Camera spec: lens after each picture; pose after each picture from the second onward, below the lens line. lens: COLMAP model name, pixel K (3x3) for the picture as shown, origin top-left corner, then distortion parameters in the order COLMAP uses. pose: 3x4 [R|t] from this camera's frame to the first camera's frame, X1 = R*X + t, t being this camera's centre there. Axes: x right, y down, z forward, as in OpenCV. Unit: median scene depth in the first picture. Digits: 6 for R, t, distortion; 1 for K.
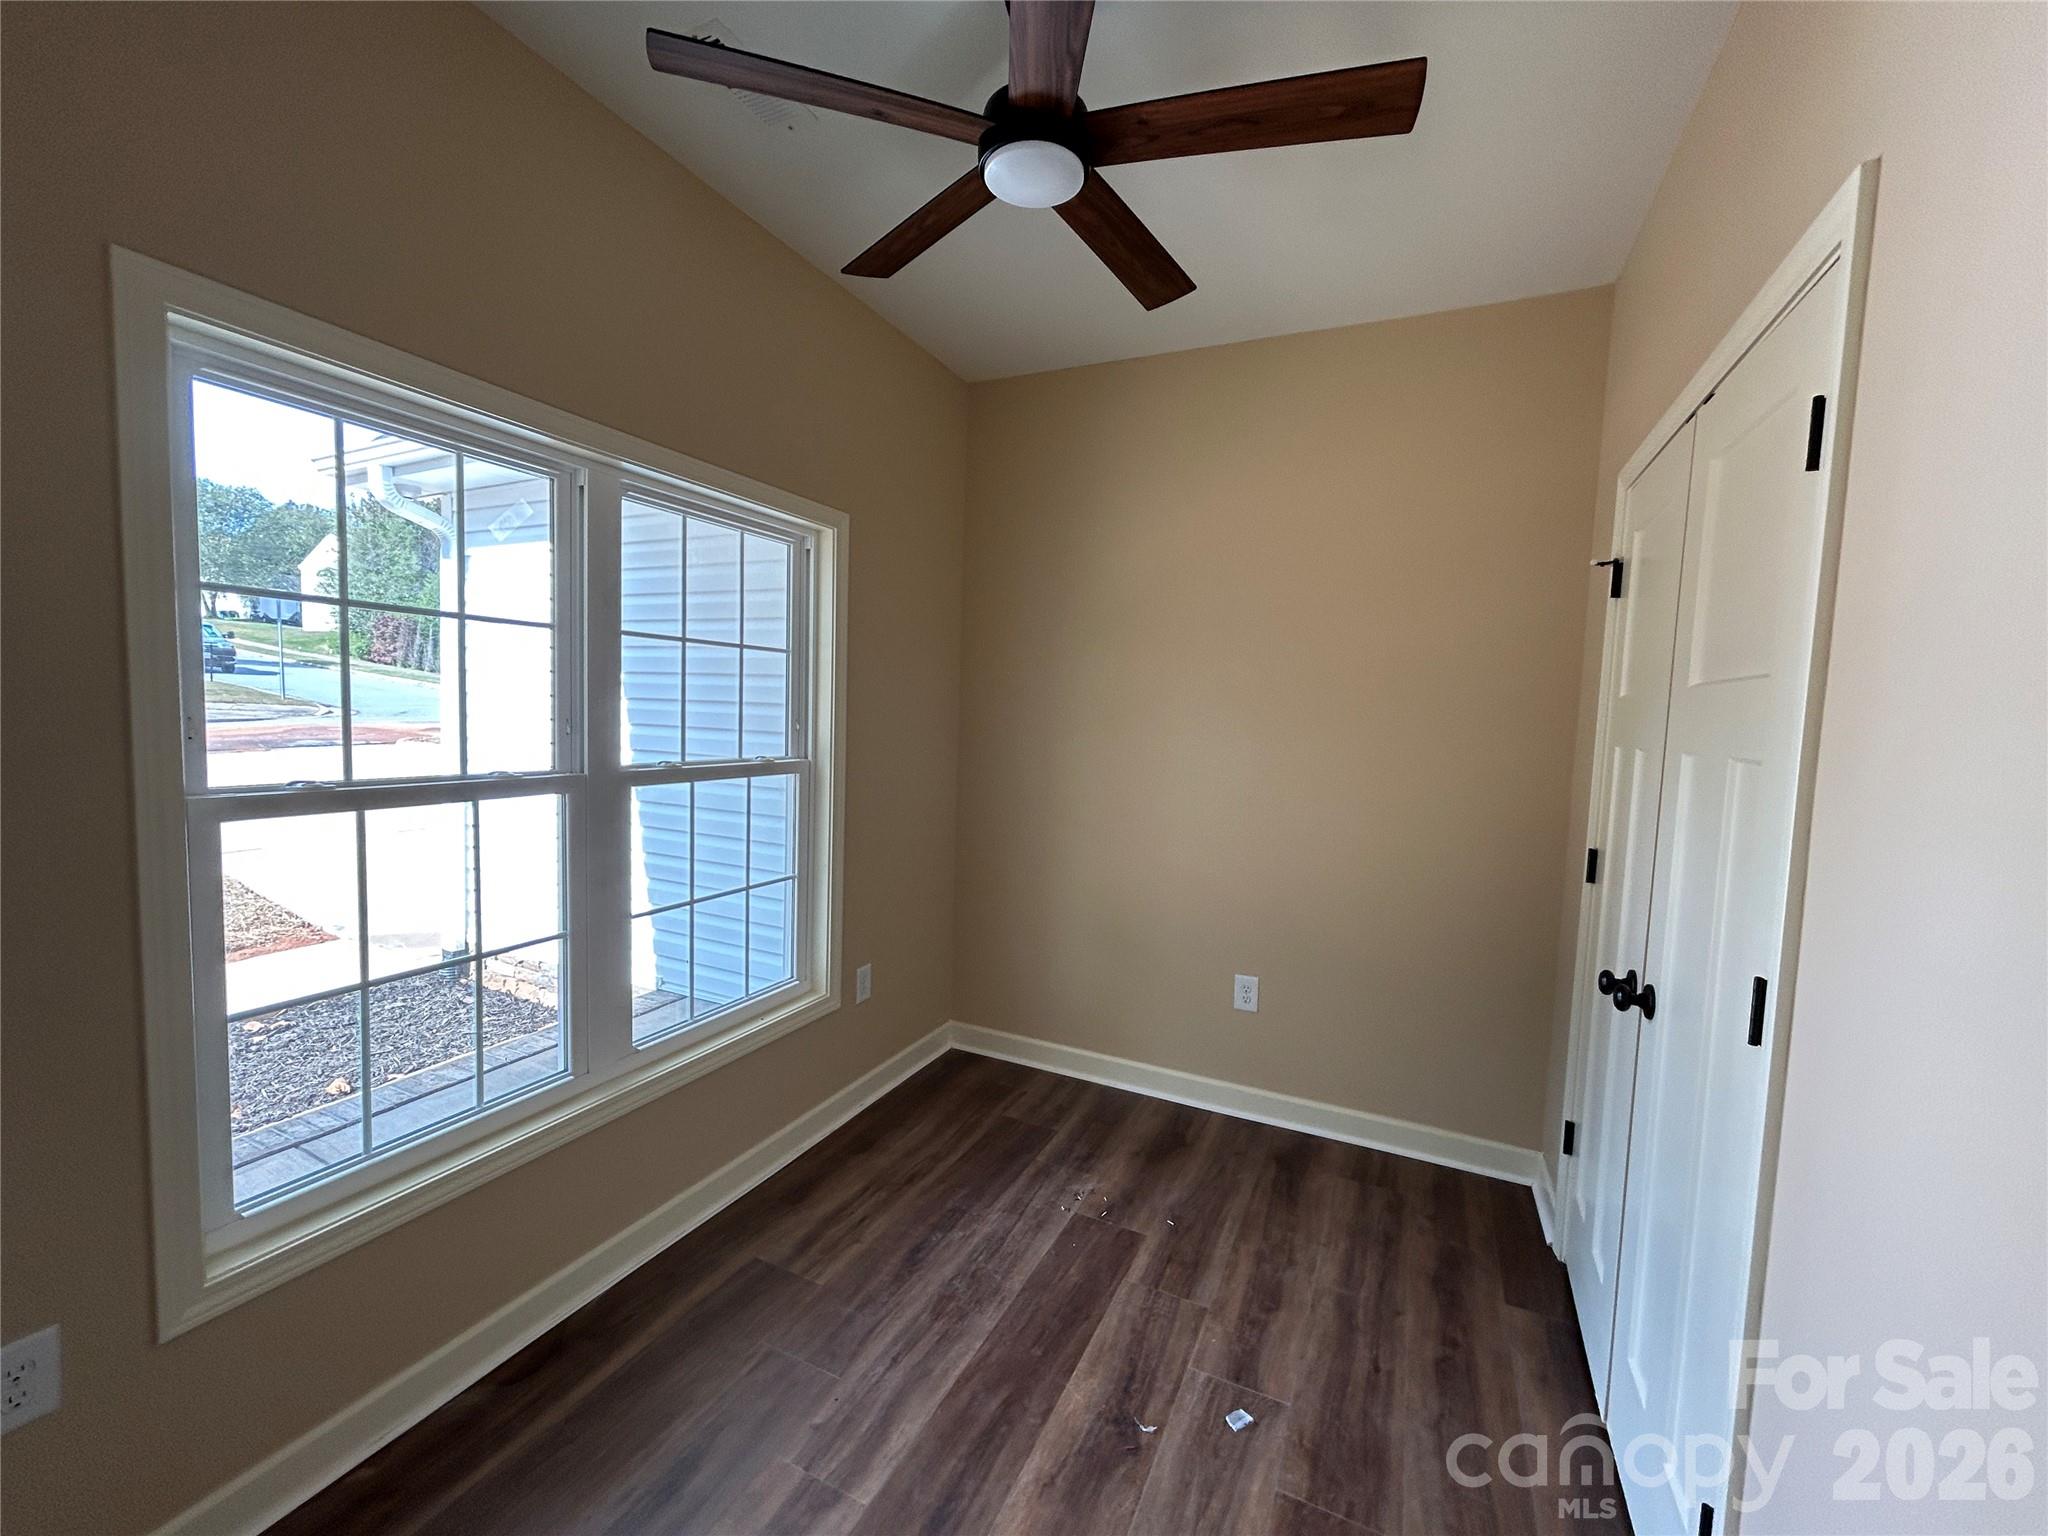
lens RADIAL K [[829.1, 0, 1021.2], [0, 829.1, 765.6], [0, 0, 1]] dist [-0.002227, 0.000751]
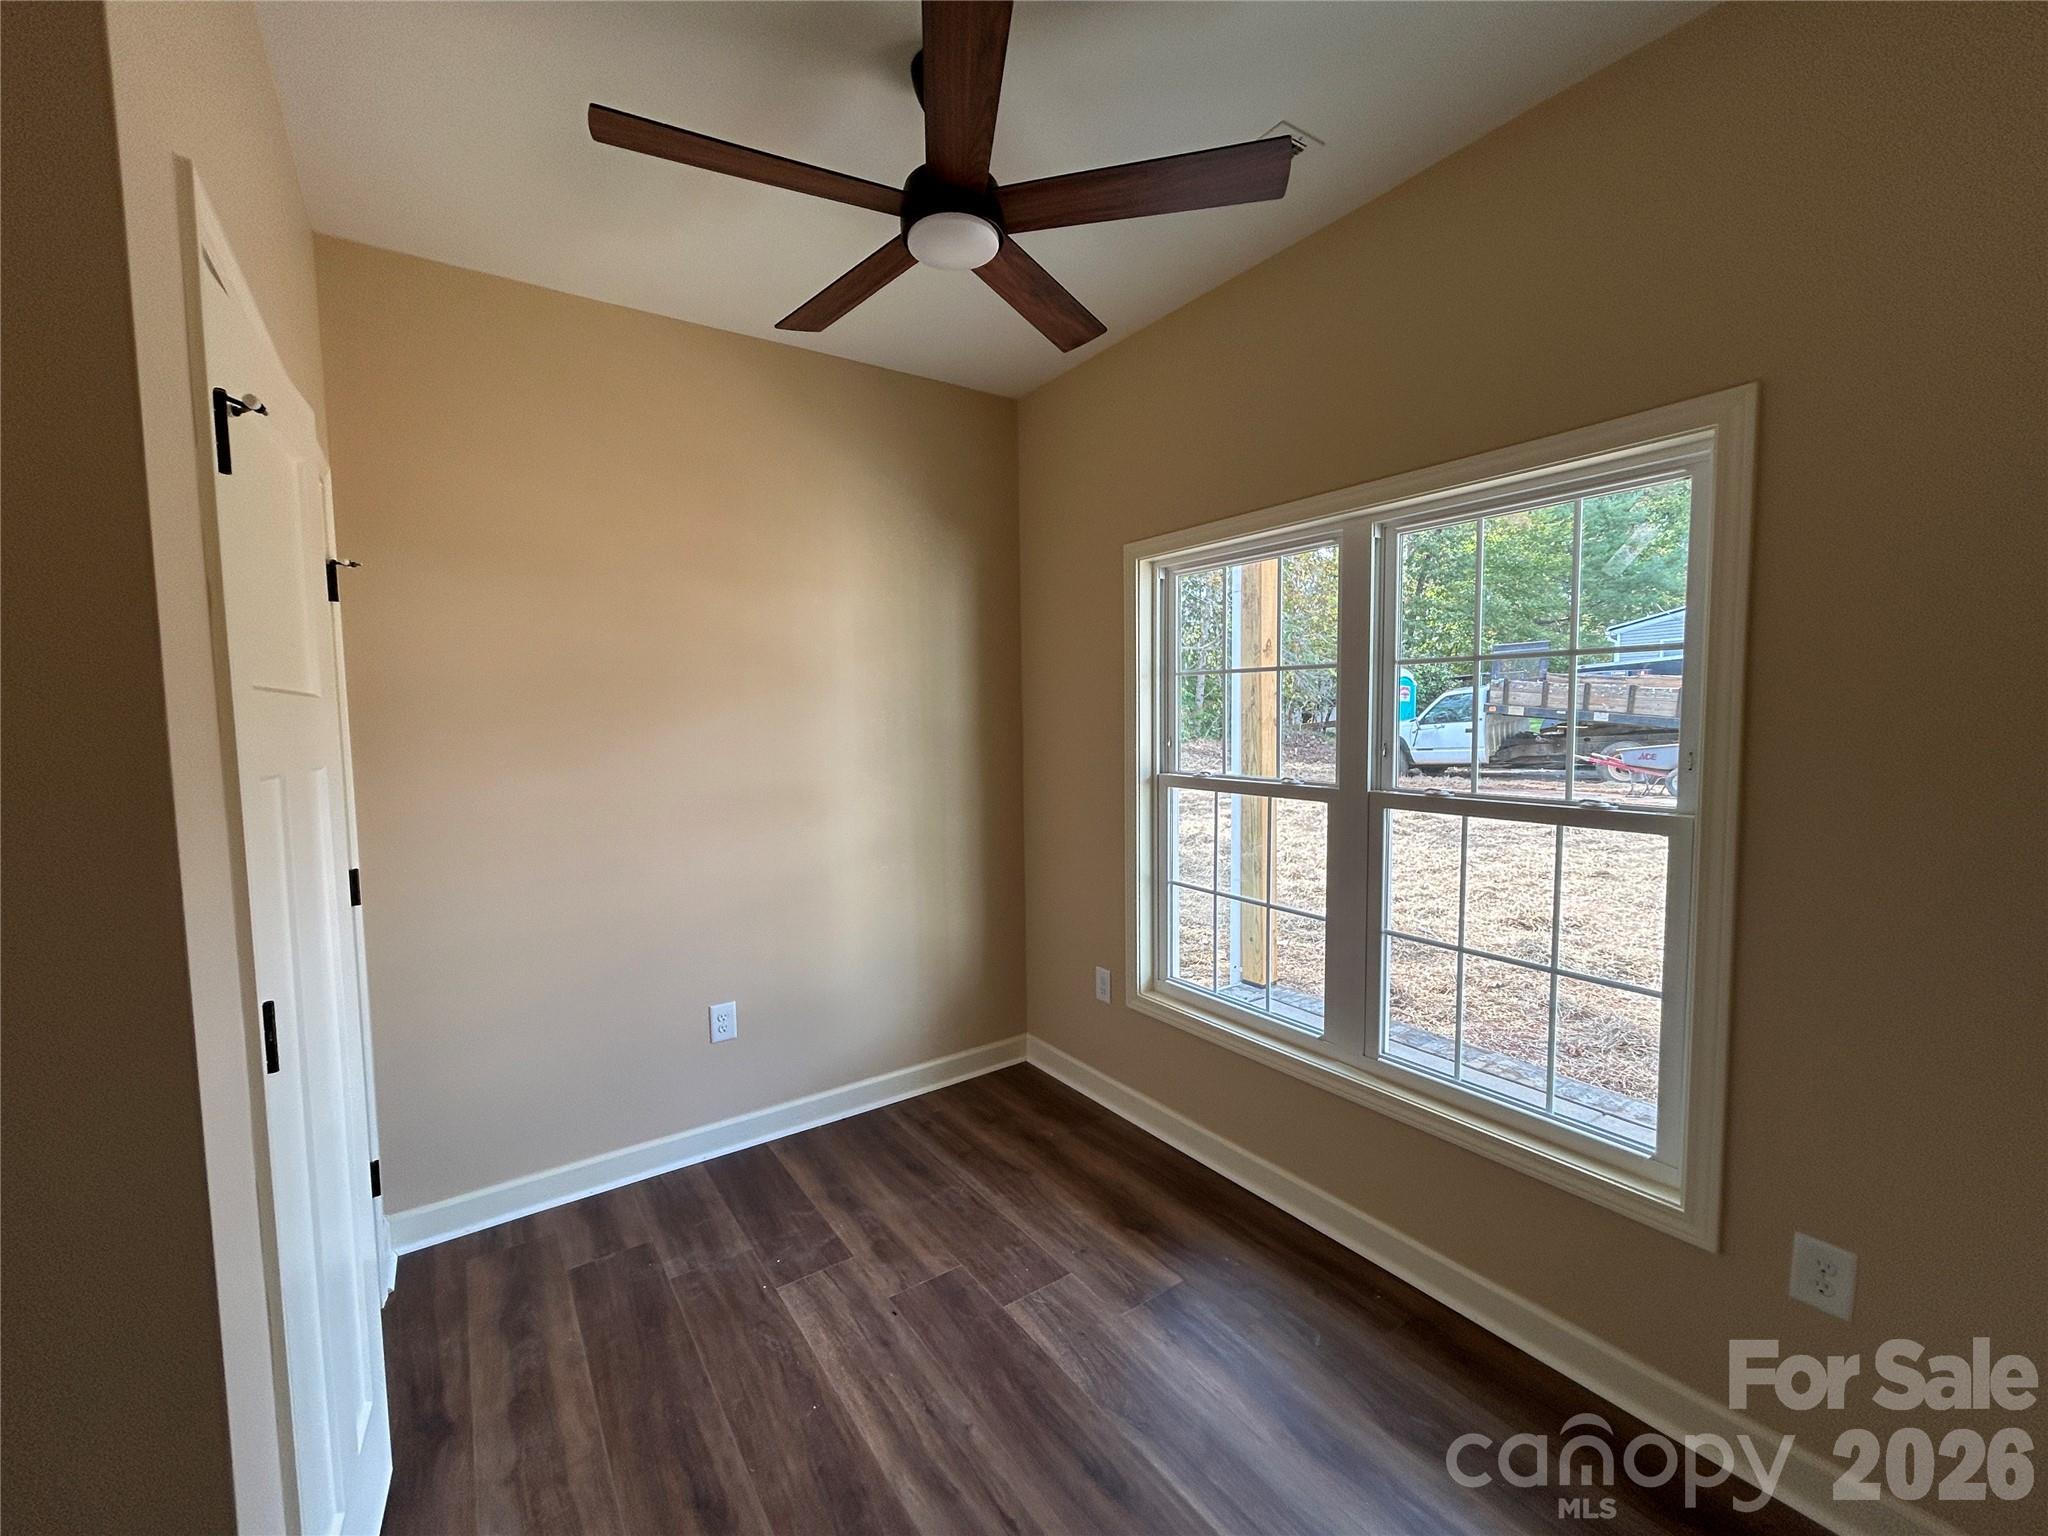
lens RADIAL K [[829.1, 0, 1021.2], [0, 829.1, 765.6], [0, 0, 1]] dist [-0.002227, 0.000751]
pose [[-0.484919, 0.033704, -0.873909, 0.549429], [-0.064346, 0.995174, 0.074085, -0.062631], [0.872189, 0.092158, -0.480410, 0.893290]]
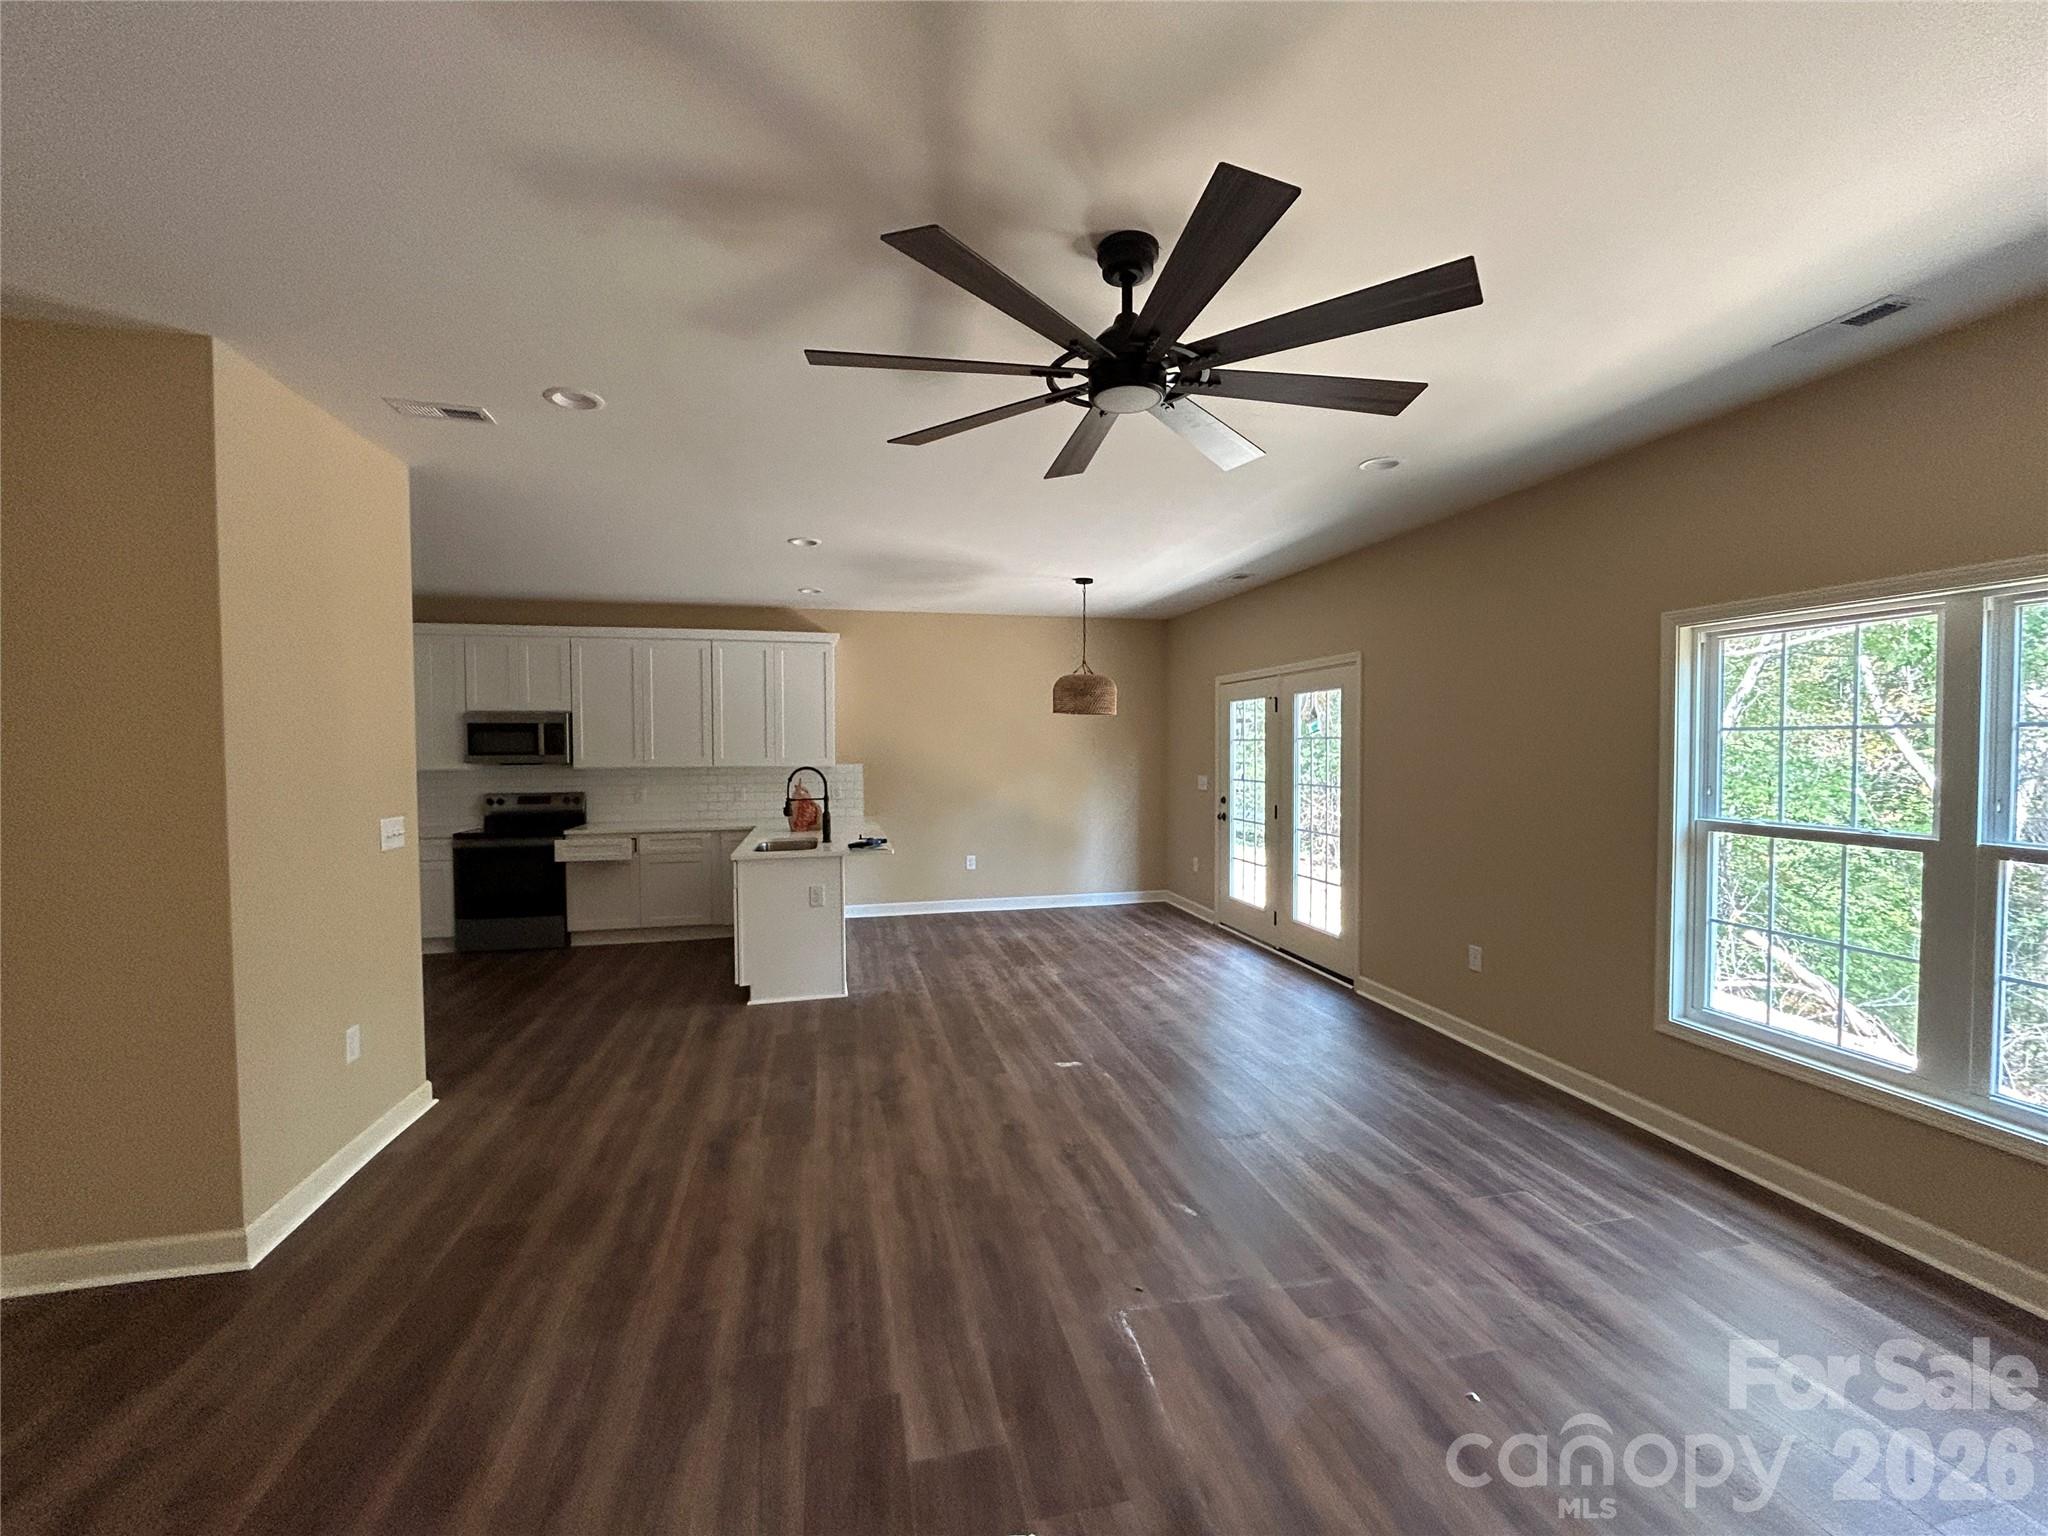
lens RADIAL K [[829.1, 0, 1021.2], [0, 829.1, 765.6], [0, 0, 1]] dist [-0.002227, 0.000751]
pose [[-0.779544, -0.014962, -0.626169, 1.034134], [-0.067187, 0.995944, 0.059847, -0.064962], [0.622734, 0.088723, -0.777387, 0.842308]]
